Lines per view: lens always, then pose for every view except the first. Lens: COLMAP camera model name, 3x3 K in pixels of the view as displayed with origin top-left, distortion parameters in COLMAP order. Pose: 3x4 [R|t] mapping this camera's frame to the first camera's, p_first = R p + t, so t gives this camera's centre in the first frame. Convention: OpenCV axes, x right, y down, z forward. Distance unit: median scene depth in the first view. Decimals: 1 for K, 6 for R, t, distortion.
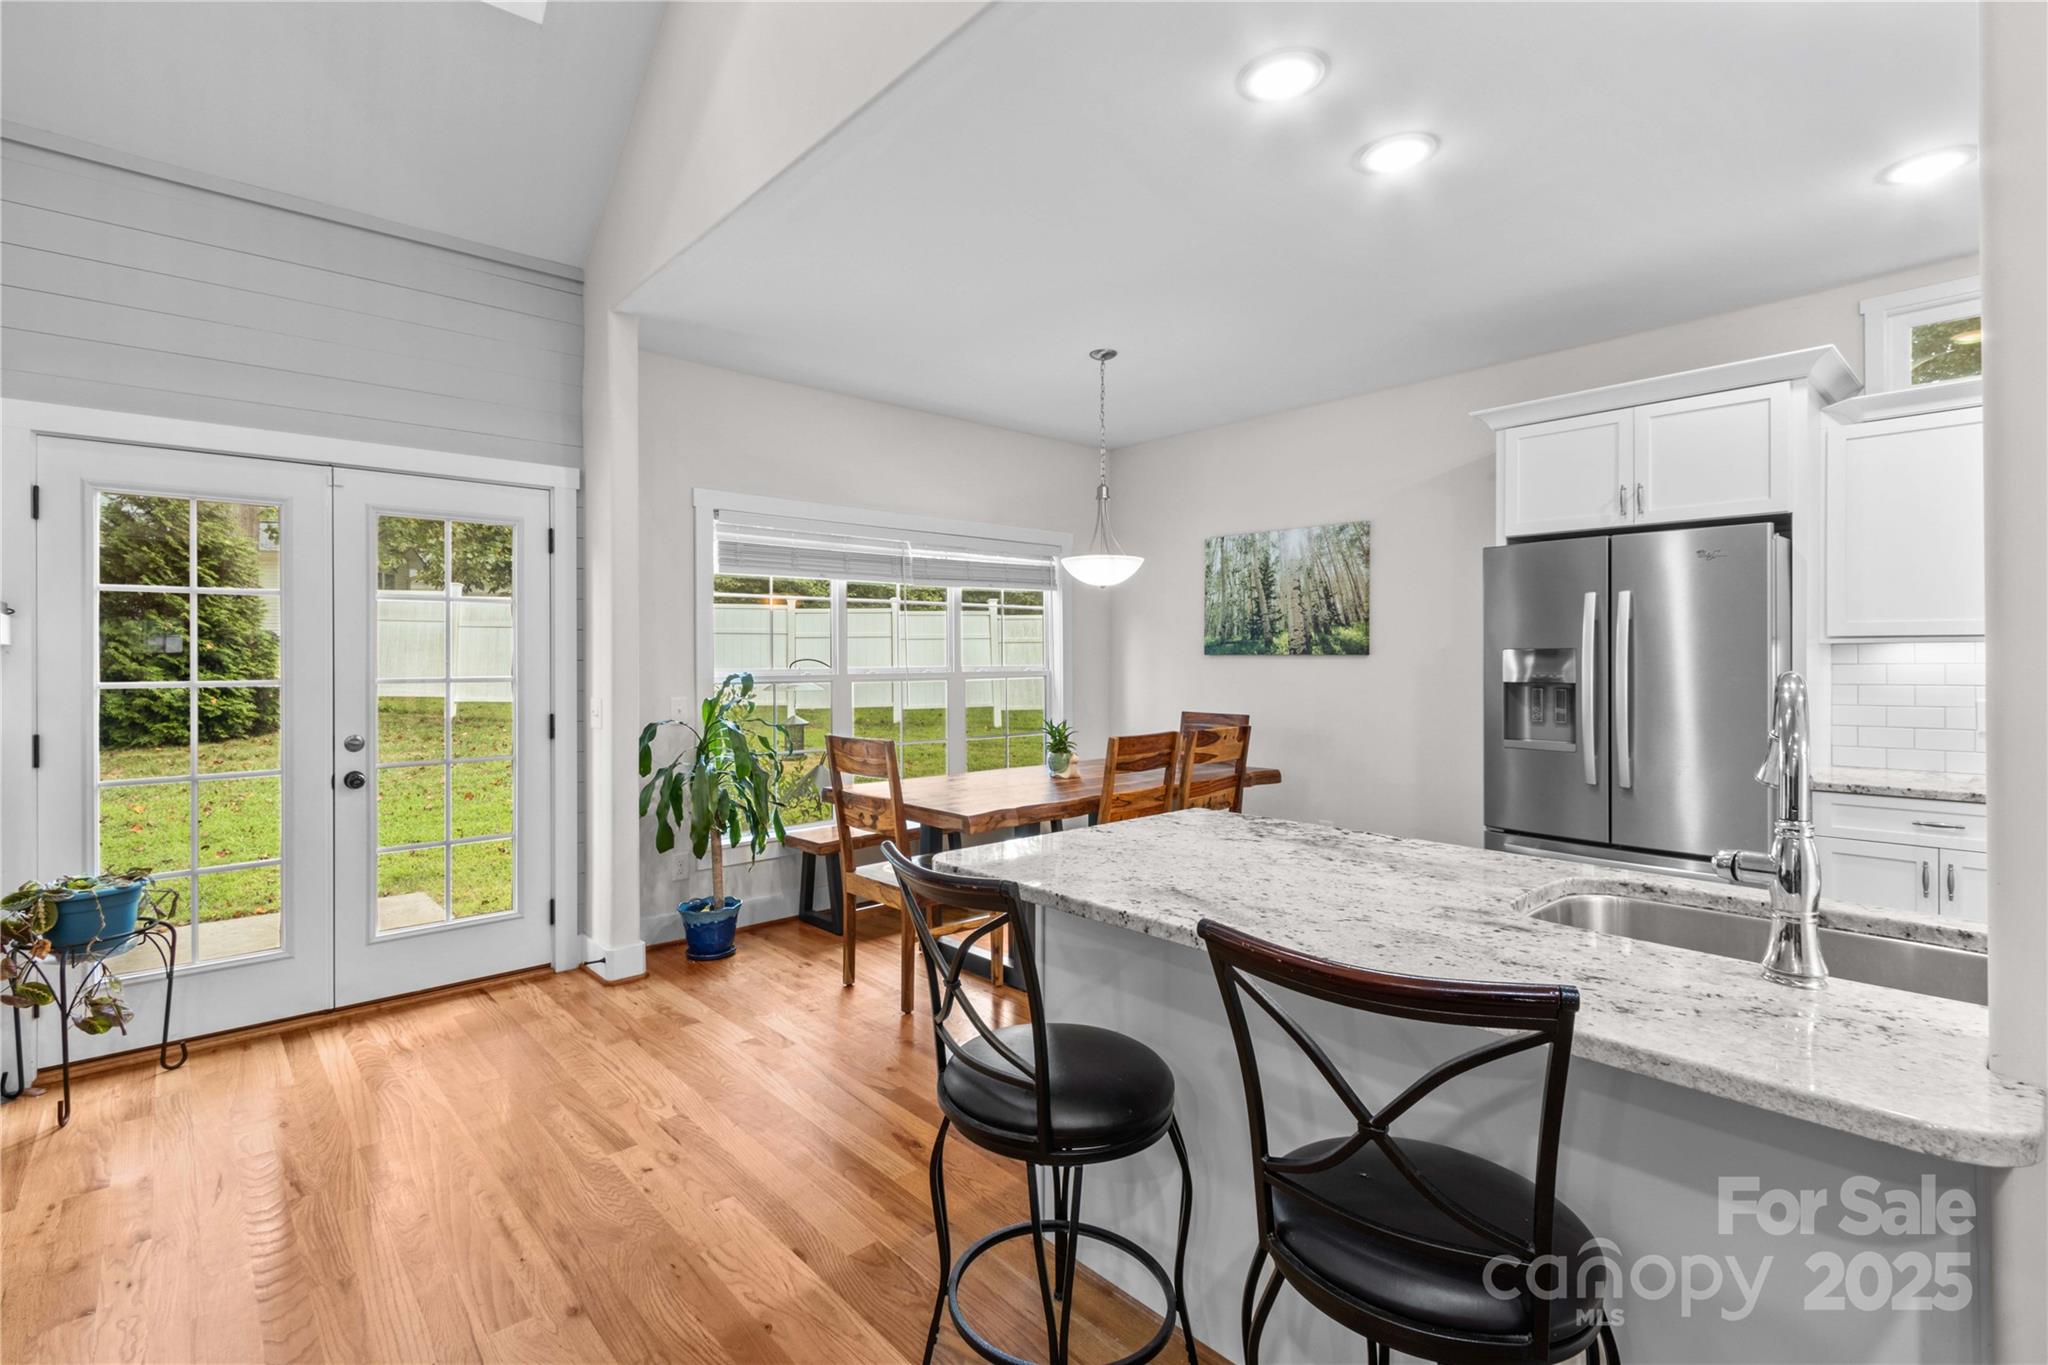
lens RADIAL K [[940.7, 0, 973.0], [0, 940.7, 648.1], [0, 0, 1]] dist [0.007008, -0.001773]
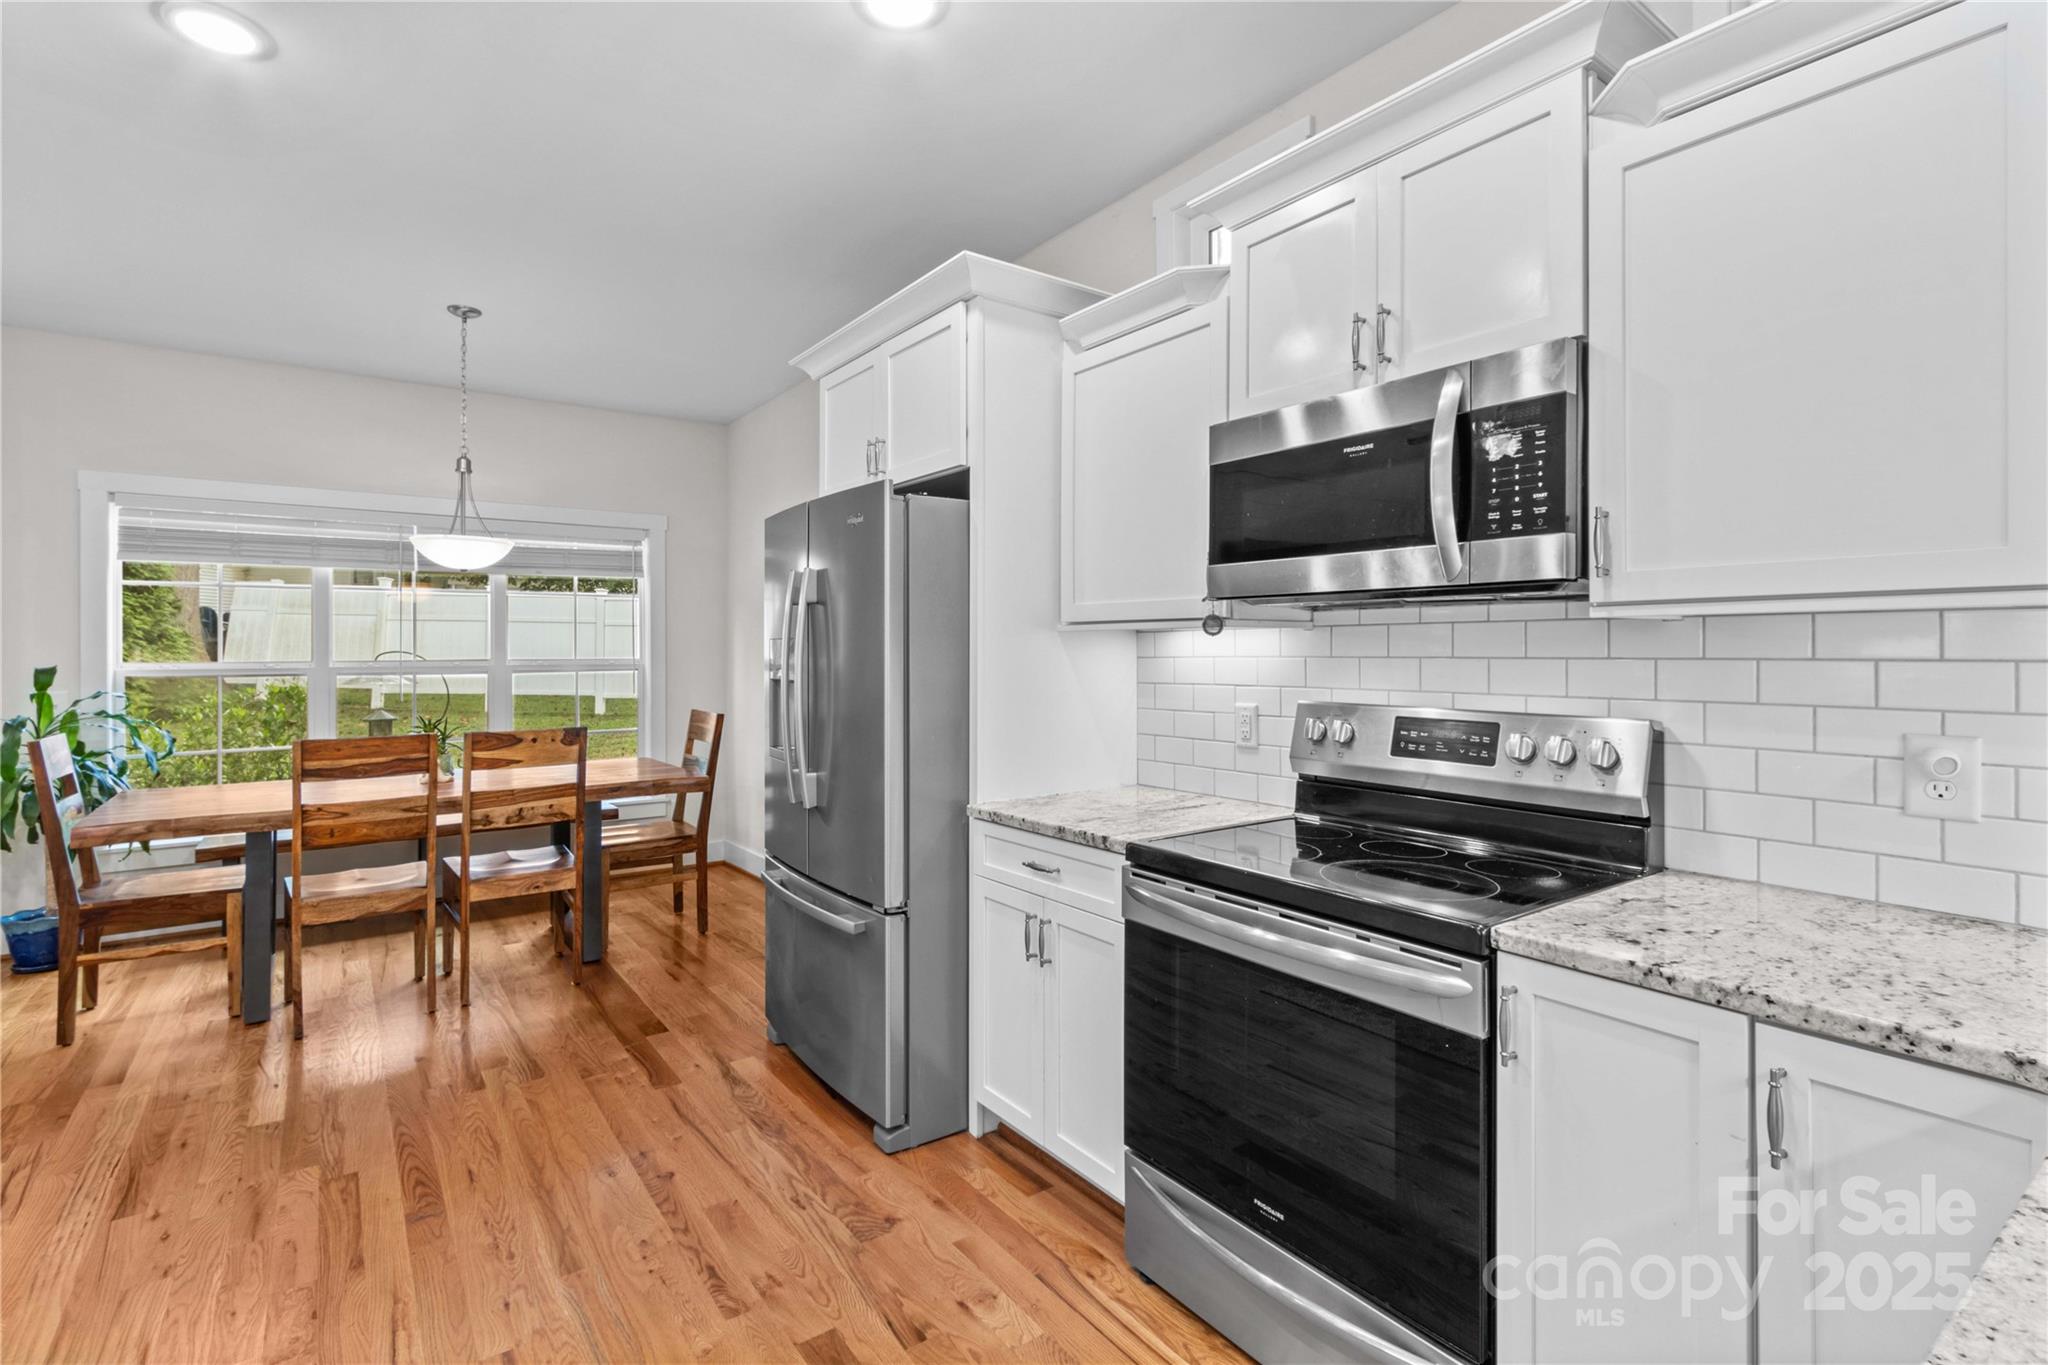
lens RADIAL K [[940.7, 0, 983.8], [0, 940.7, 654.5], [0, 0, 1]] dist [0.007008, -0.001773]
pose [[0.994299, 0.001732, -0.106618, 0.780105], [-0.000192, 0.999895, 0.014457, 0.001908], [0.106632, -0.014355, 0.994195, 0.167509]]
